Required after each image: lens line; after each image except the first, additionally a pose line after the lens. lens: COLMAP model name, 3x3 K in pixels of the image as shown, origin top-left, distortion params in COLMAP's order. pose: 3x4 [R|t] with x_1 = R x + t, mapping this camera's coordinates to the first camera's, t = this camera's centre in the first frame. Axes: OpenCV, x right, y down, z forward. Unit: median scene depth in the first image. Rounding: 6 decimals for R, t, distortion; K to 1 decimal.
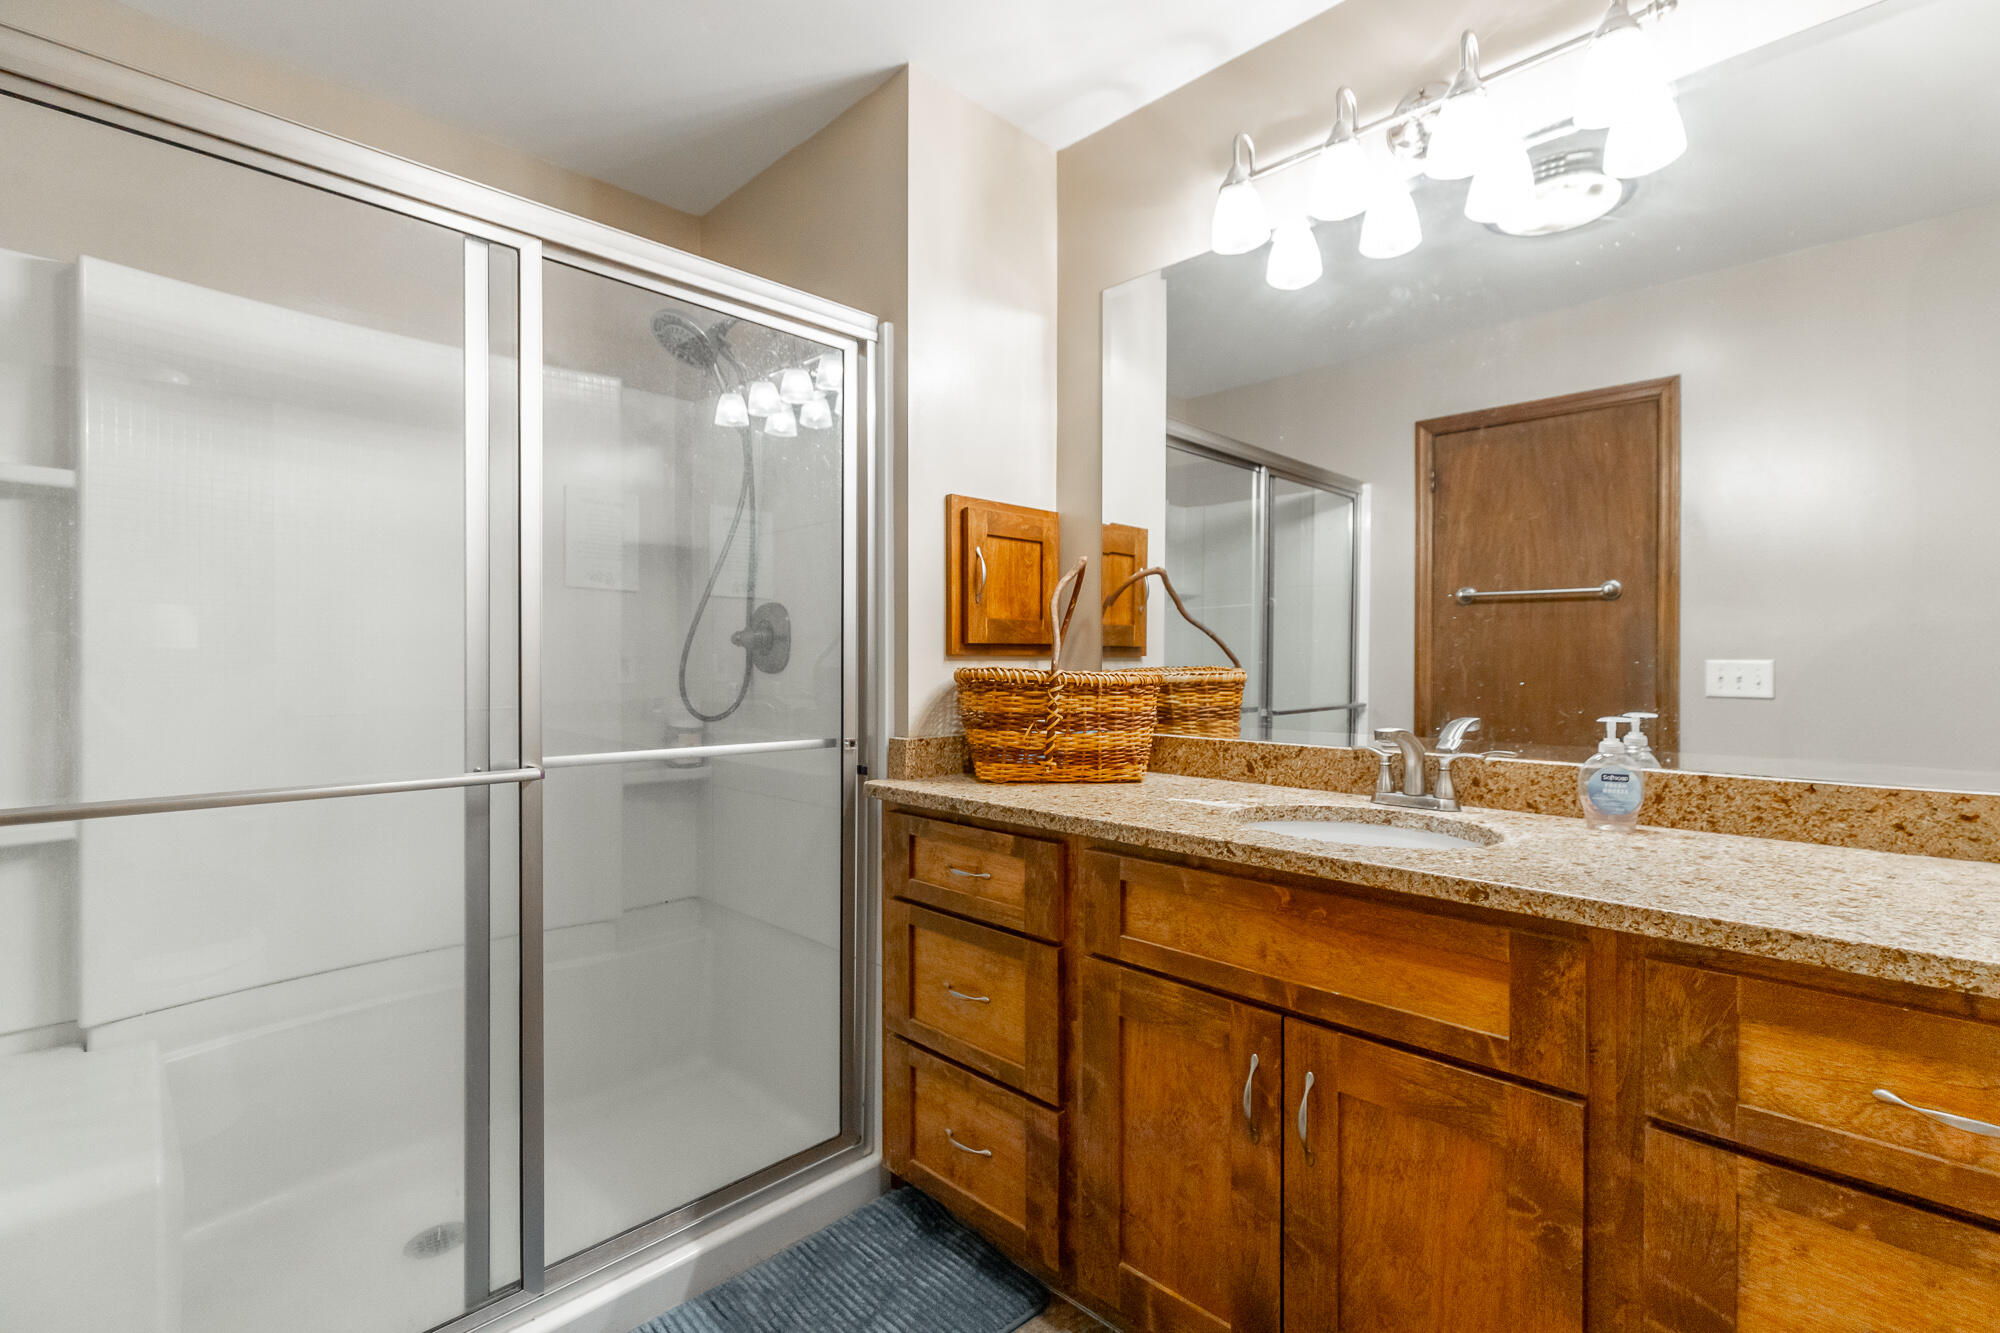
lens RADIAL K [[908.3, 0, 1013.5], [0, 908.3, 663.7], [0, 0, 1]] dist [0.006330, -0.000299]
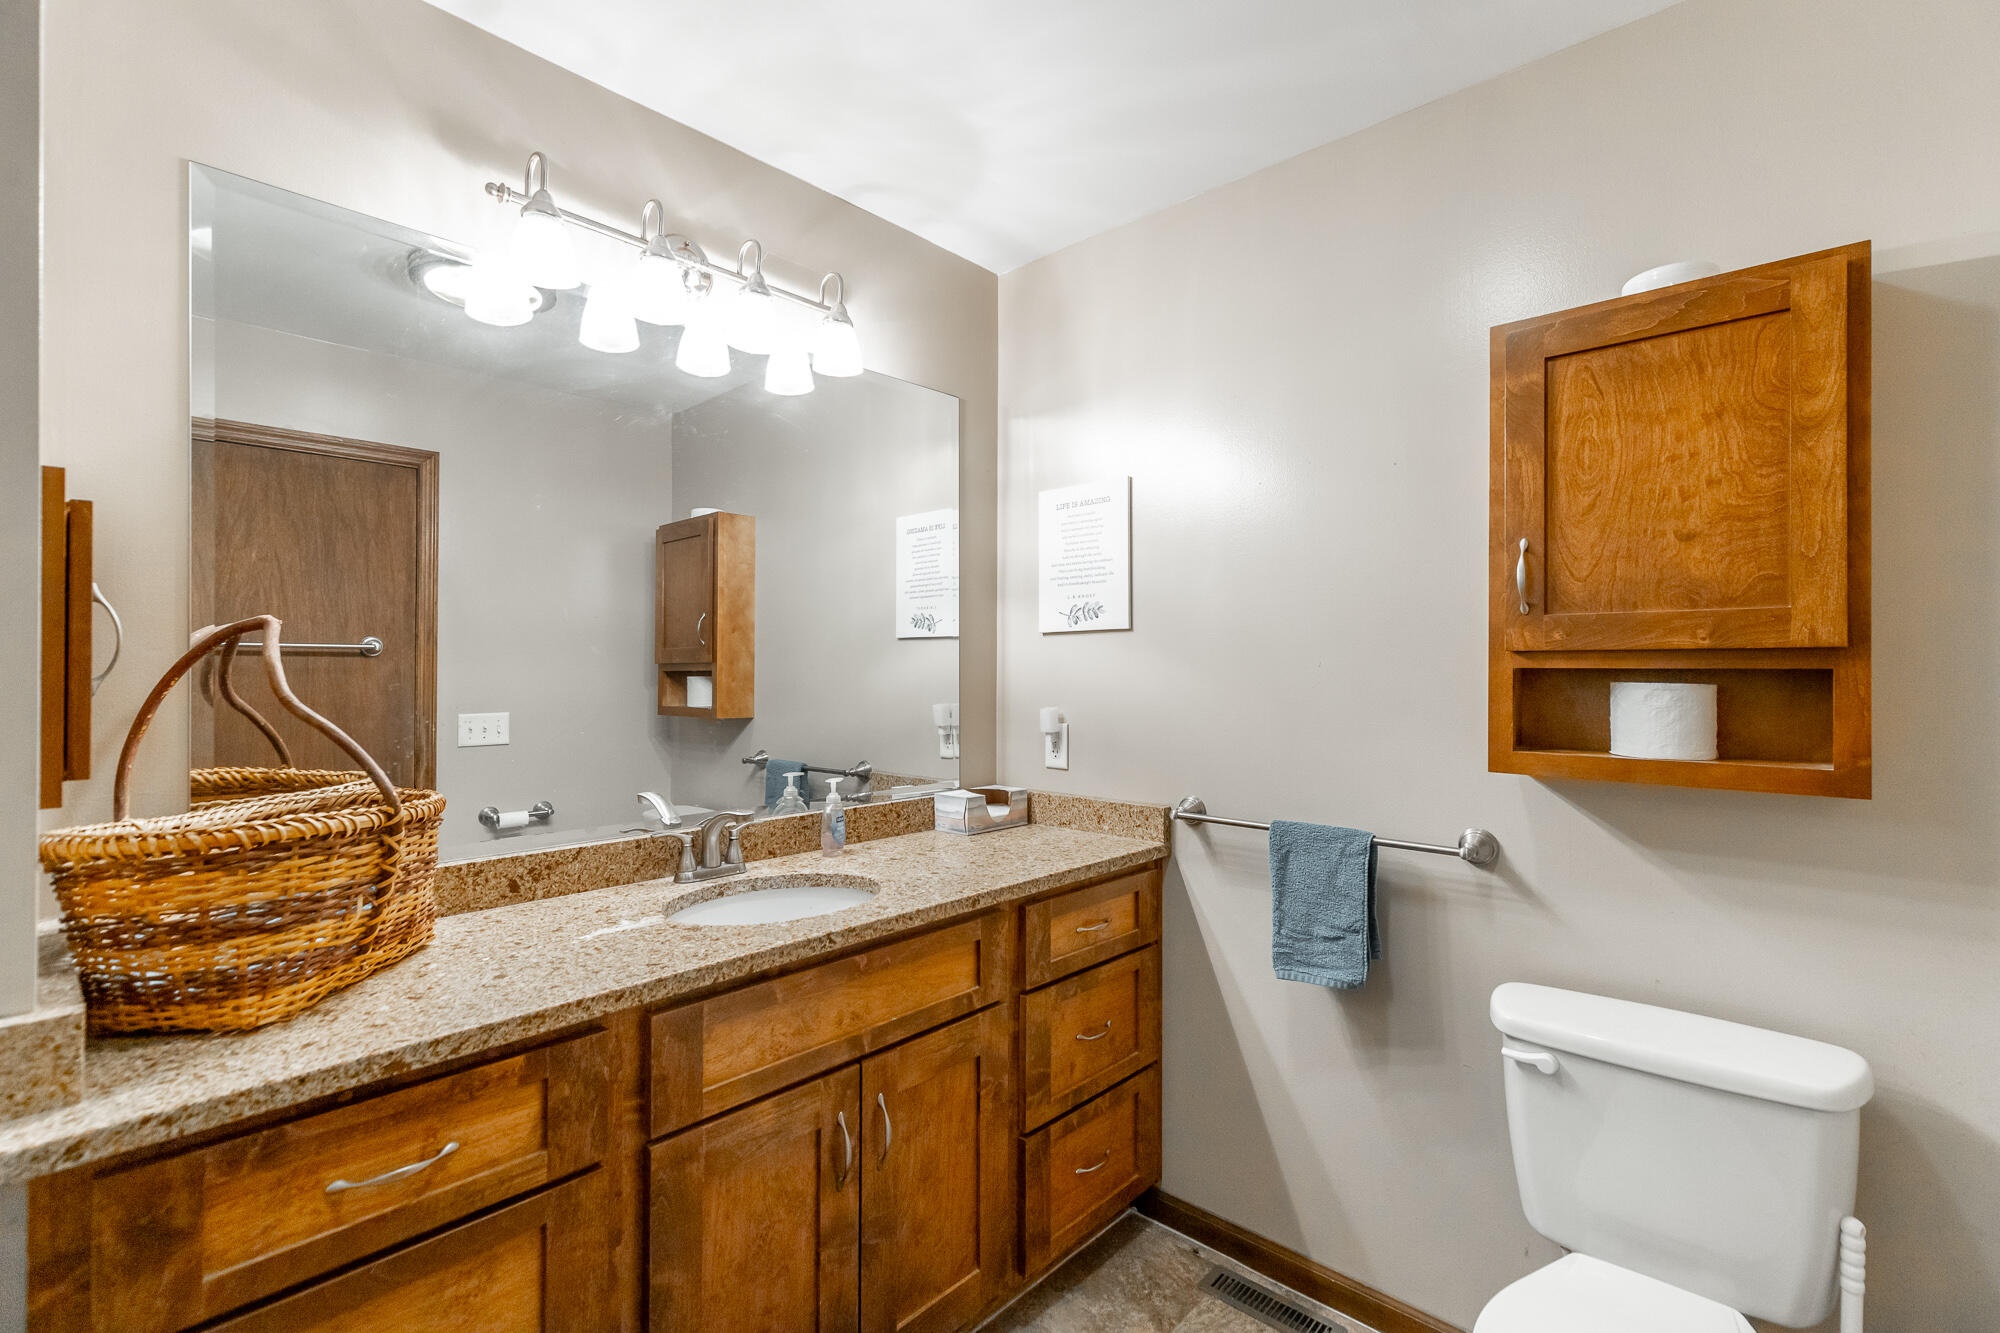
lens RADIAL K [[908.3, 0, 1012.7], [0, 908.3, 666.1], [0, 0, 1]] dist [0.006330, -0.000299]
pose [[-0.039365, 0.003887, 0.999217, -0.674643], [0.006626, 0.999971, -0.003629, -0.094725], [-0.999203, 0.006478, -0.039389, 0.630597]]
